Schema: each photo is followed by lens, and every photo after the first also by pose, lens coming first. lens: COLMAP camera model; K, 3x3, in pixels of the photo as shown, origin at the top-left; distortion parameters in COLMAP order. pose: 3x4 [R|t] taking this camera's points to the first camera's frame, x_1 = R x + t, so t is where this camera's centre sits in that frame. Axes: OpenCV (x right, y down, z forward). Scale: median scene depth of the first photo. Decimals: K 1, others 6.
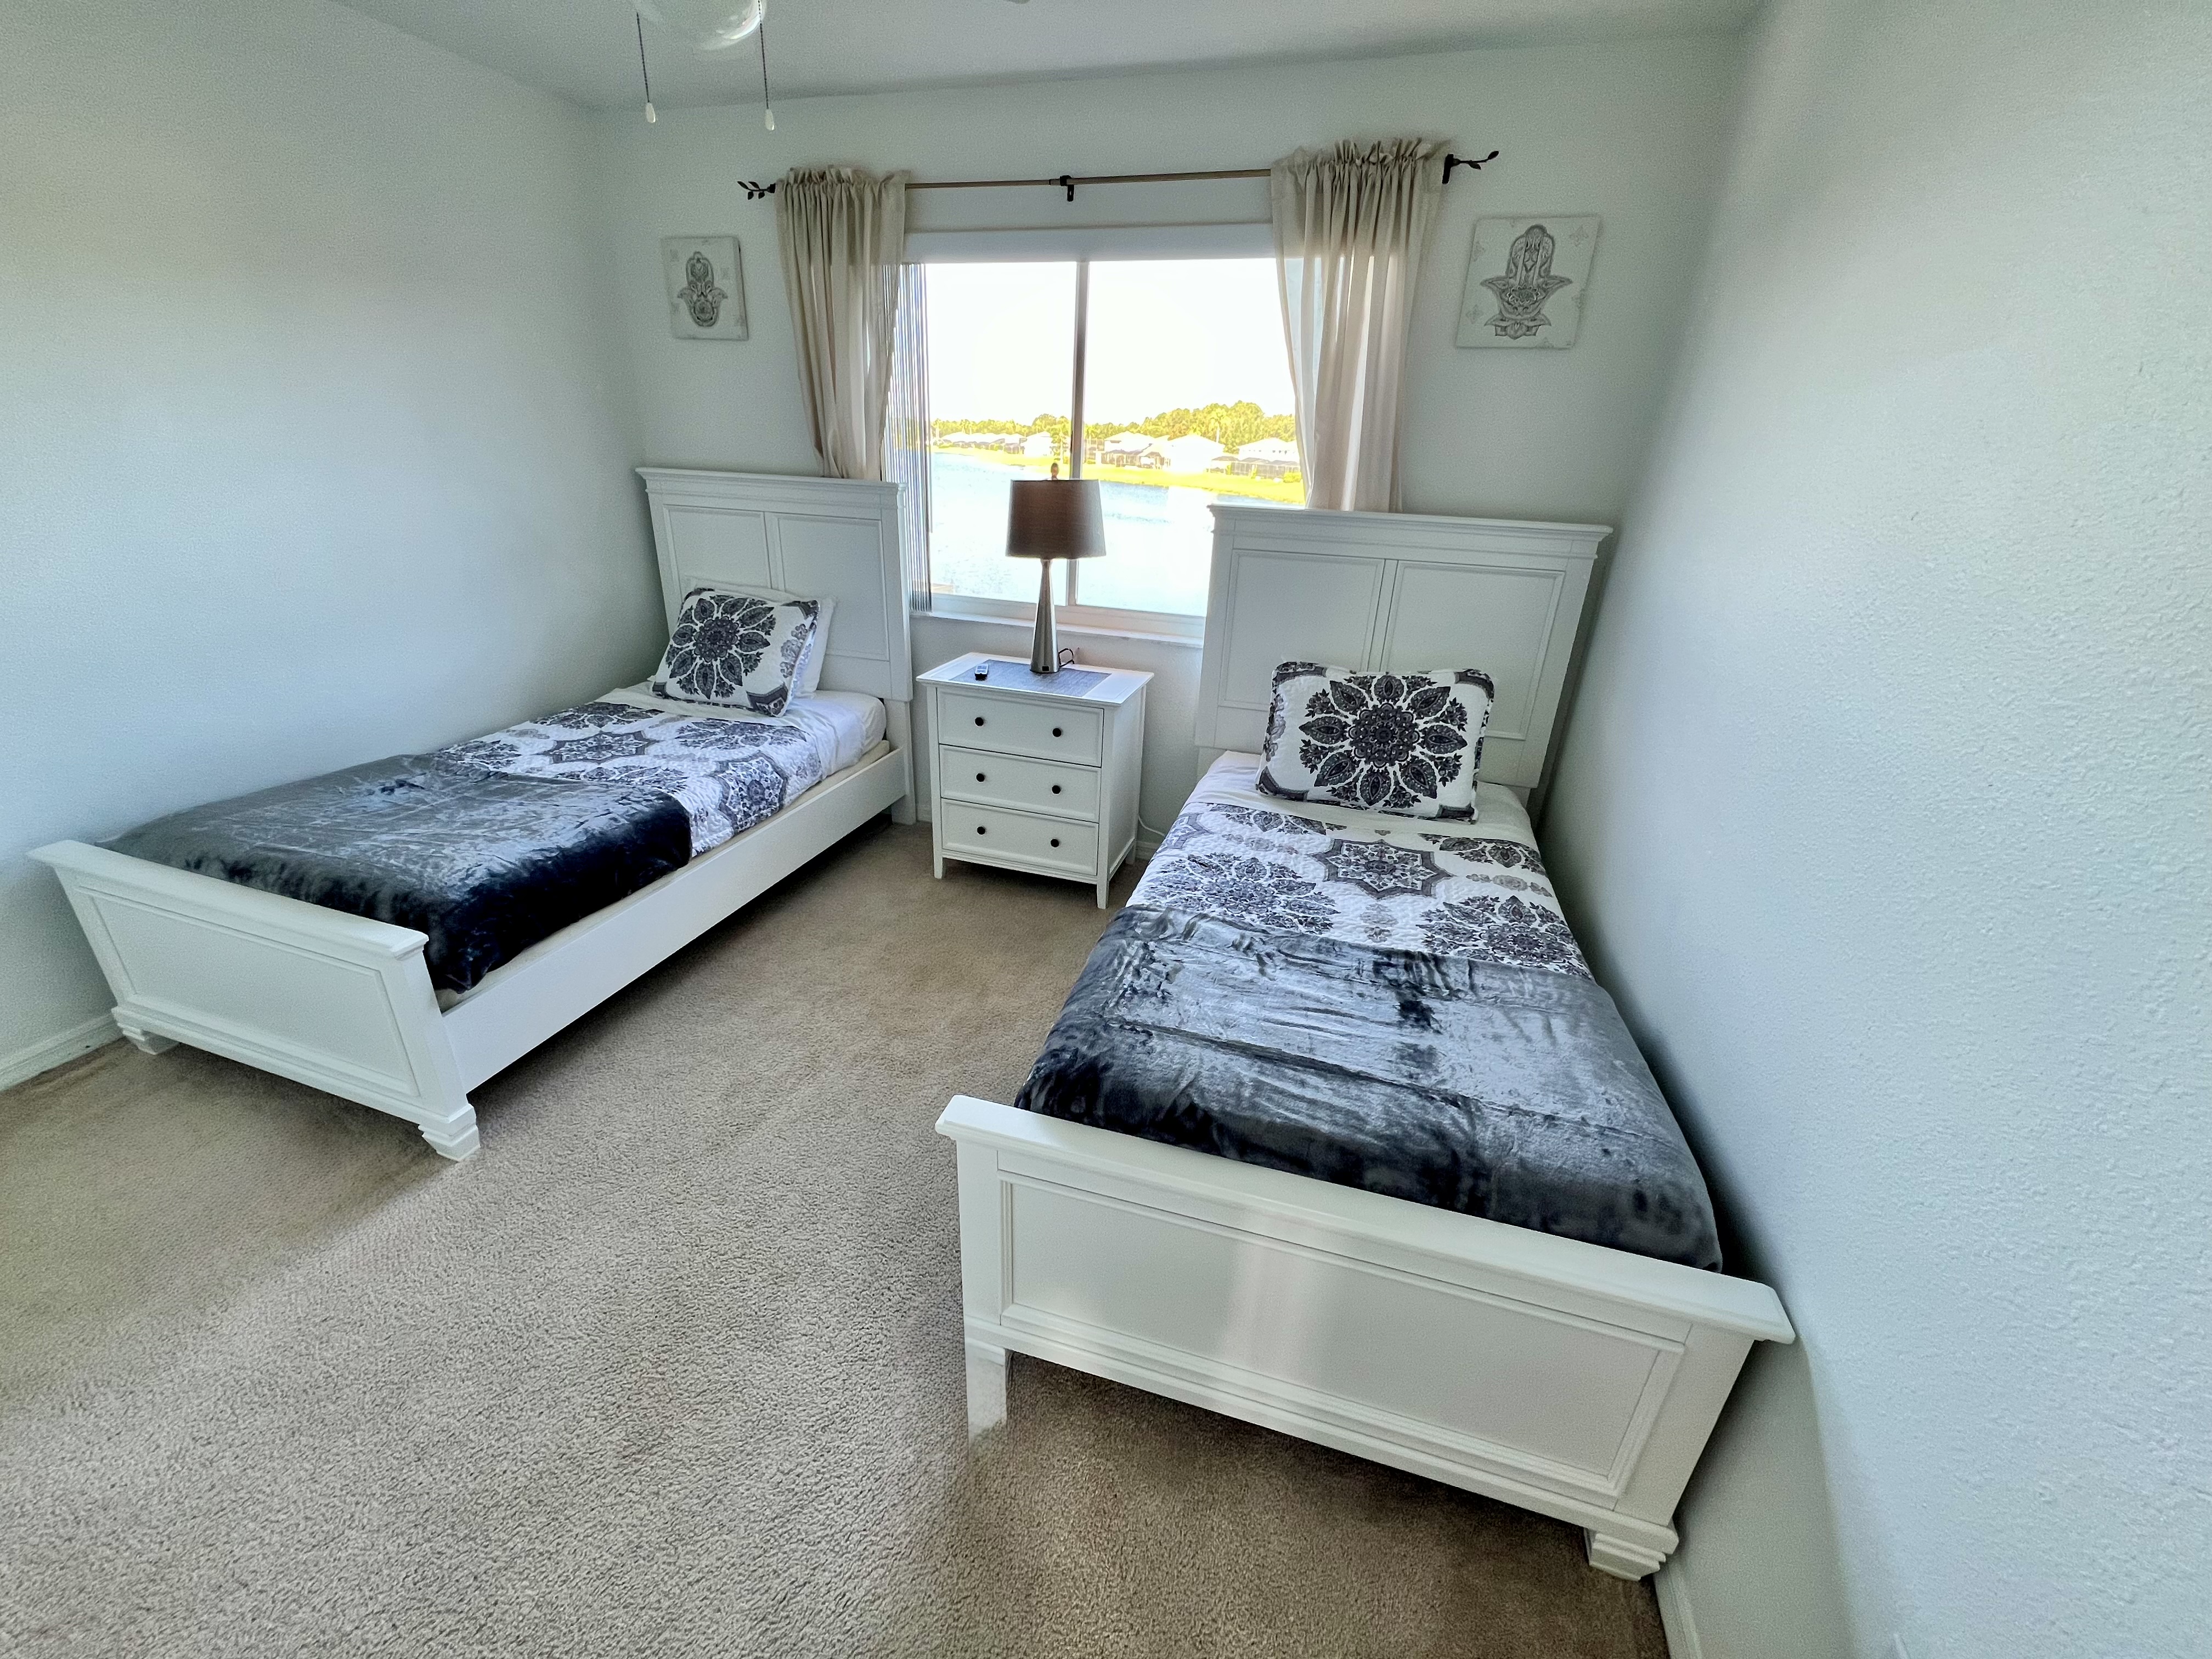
lens RADIAL K [[883.5, 0, 1137.1], [0, 883.5, 817.5], [0, 0, 1]] dist [0.002420, 0.000020]
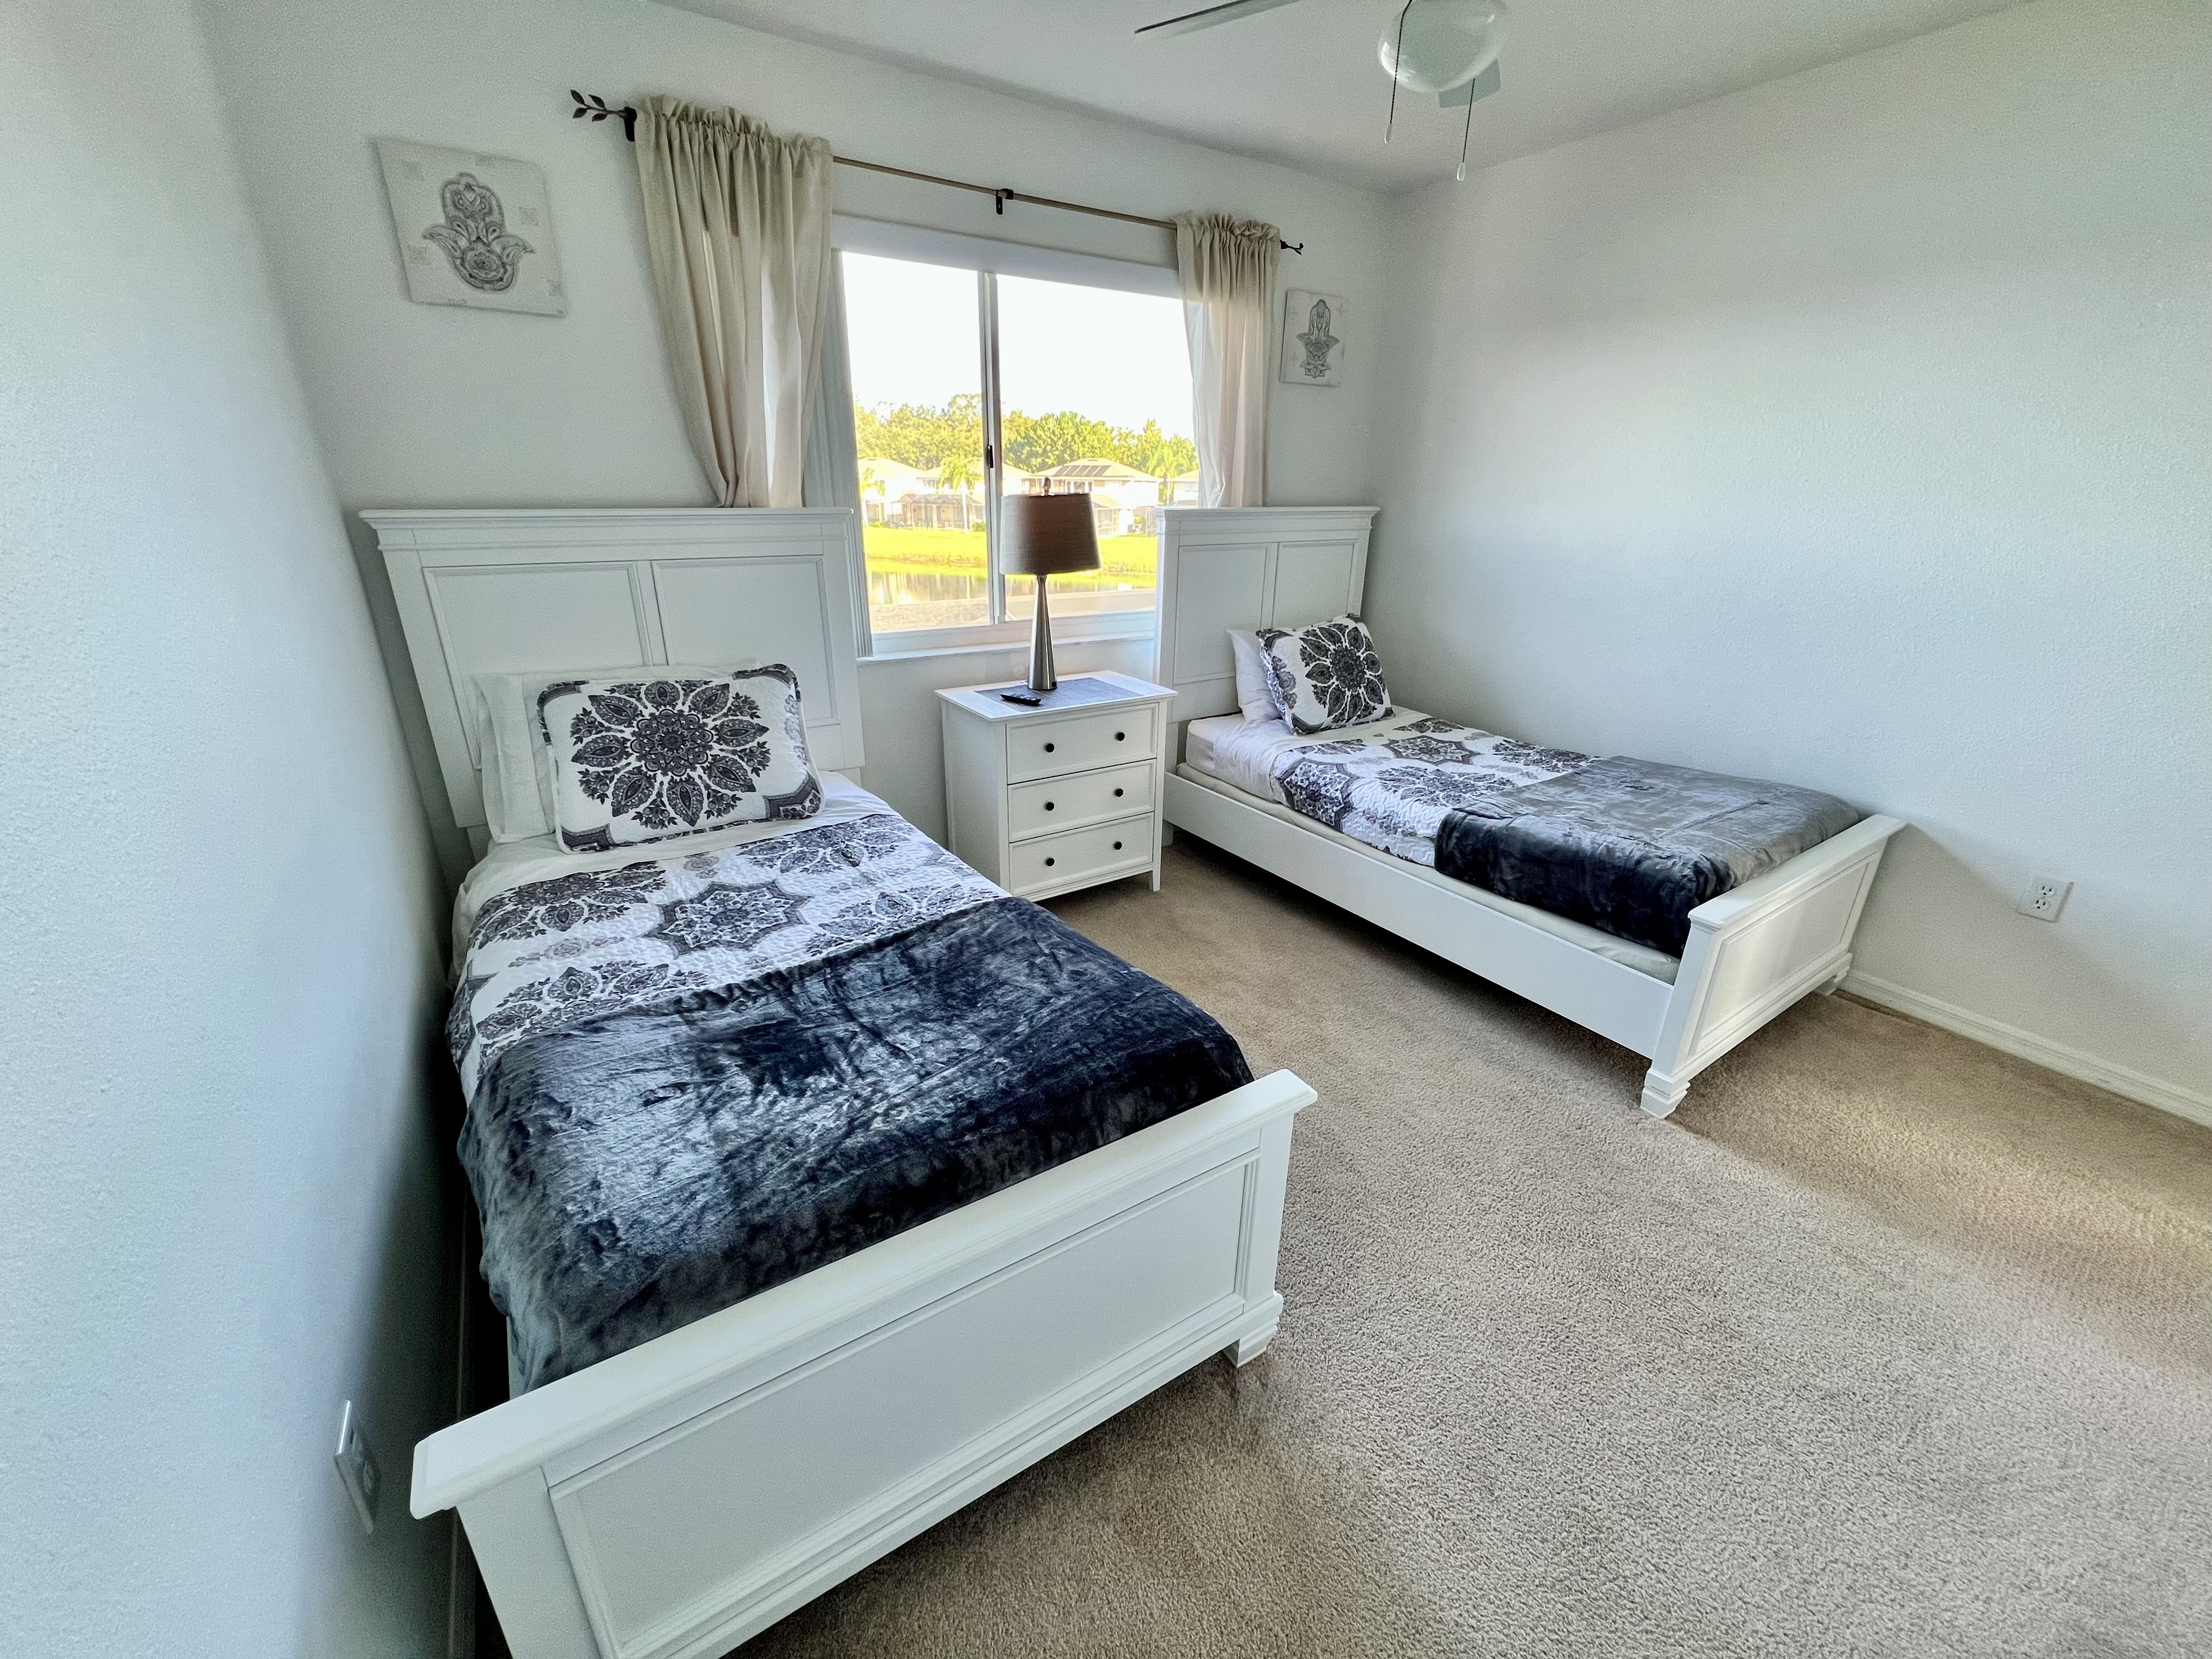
lens RADIAL K [[883.5, 0, 1137.1], [0, 883.5, 817.5], [0, 0, 1]] dist [0.002420, 0.000020]
pose [[0.633632, -0.314420, 0.706860, -0.819804], [0.295435, 0.942782, 0.154532, -0.155488], [-0.715002, 0.110915, 0.690268, 0.262577]]
